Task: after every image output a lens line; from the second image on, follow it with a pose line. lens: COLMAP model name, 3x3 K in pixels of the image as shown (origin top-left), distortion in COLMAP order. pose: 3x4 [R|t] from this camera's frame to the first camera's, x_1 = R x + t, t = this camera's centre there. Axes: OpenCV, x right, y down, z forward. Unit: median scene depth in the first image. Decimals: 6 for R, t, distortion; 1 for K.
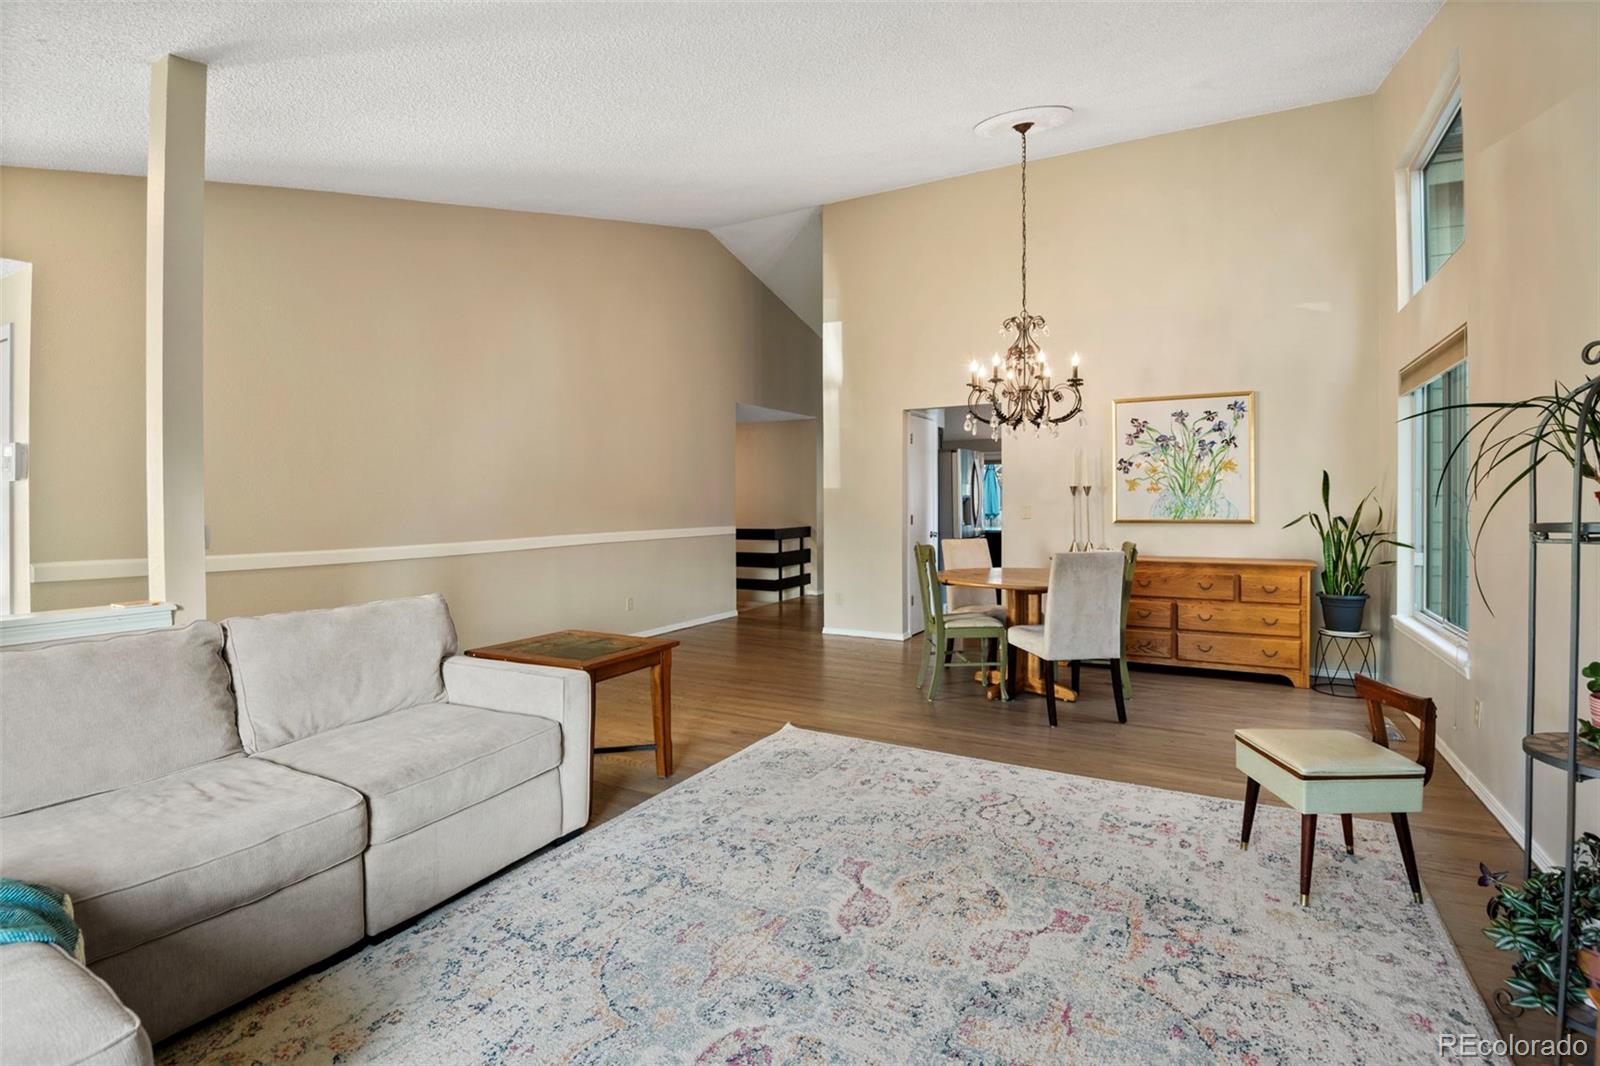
lens RADIAL K [[759.5, 0, 801.1], [0, 759.5, 503.2], [0, 0, 1]] dist [0.000493, -0.021911]
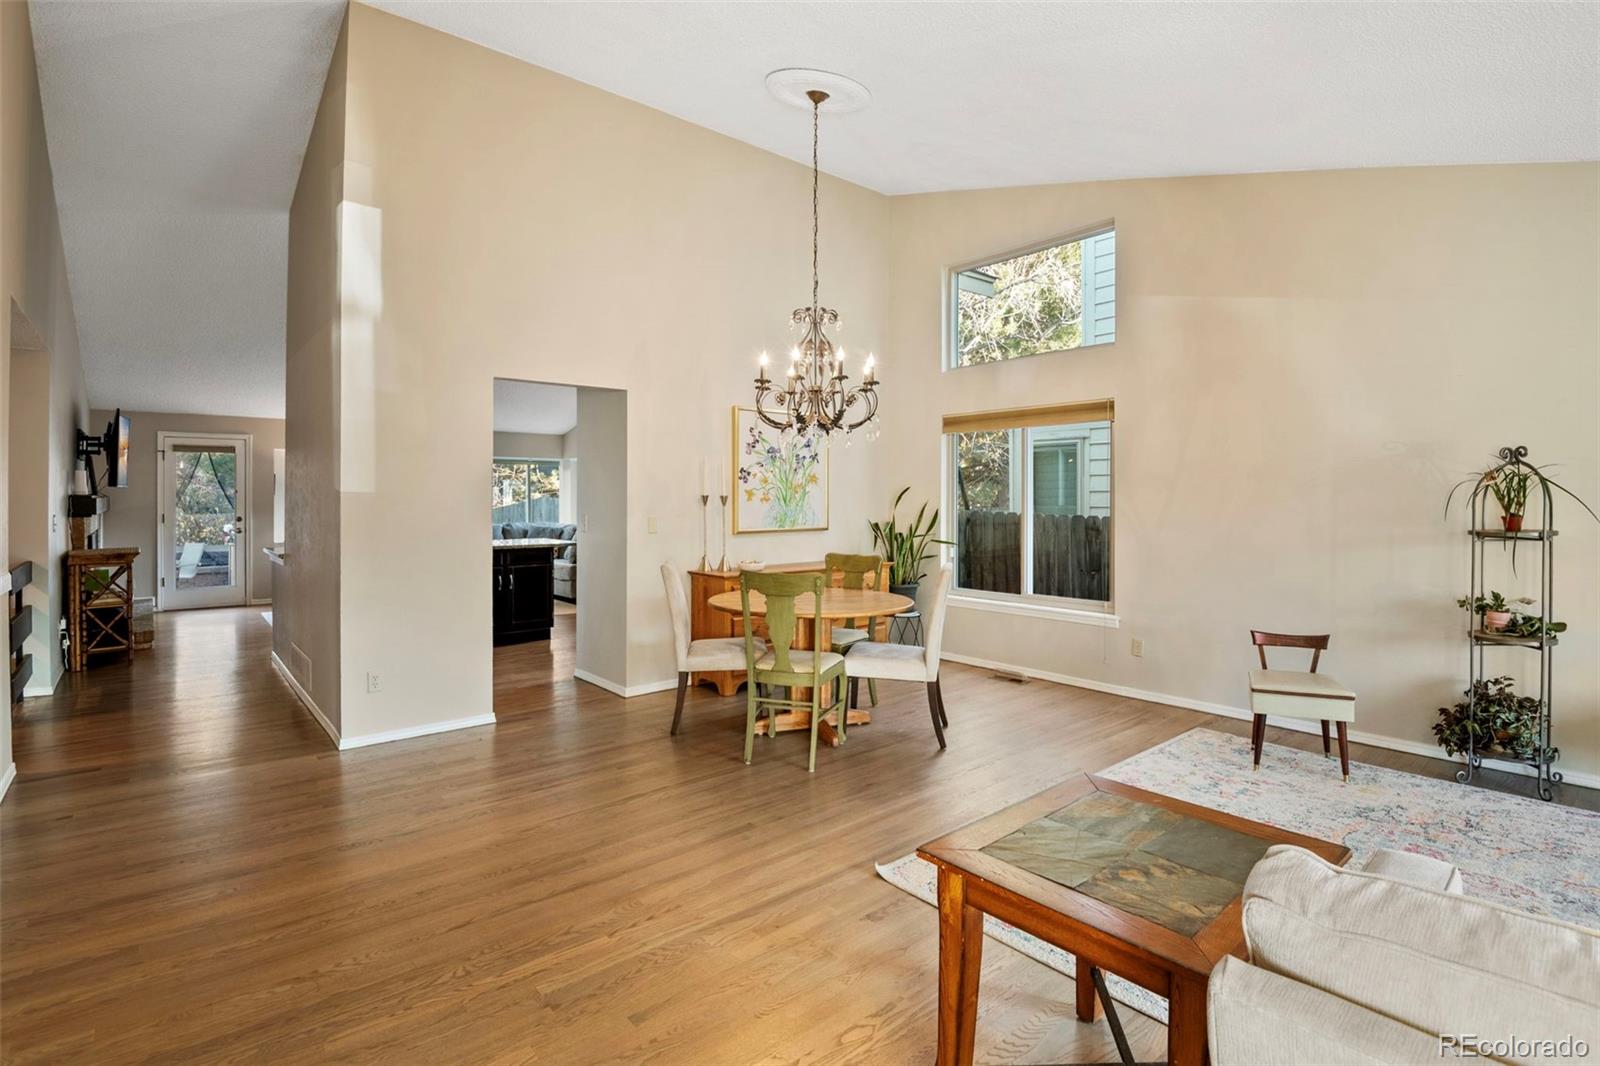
lens RADIAL K [[759.5, 0, 801.1], [0, 759.5, 503.2], [0, 0, 1]] dist [0.000493, -0.021911]
pose [[0.355057, -0.000943, 0.934844, -0.557640], [0.002496, 0.999997, 0.000061, -0.016421], [-0.934841, 0.002312, 0.355058, 0.720217]]
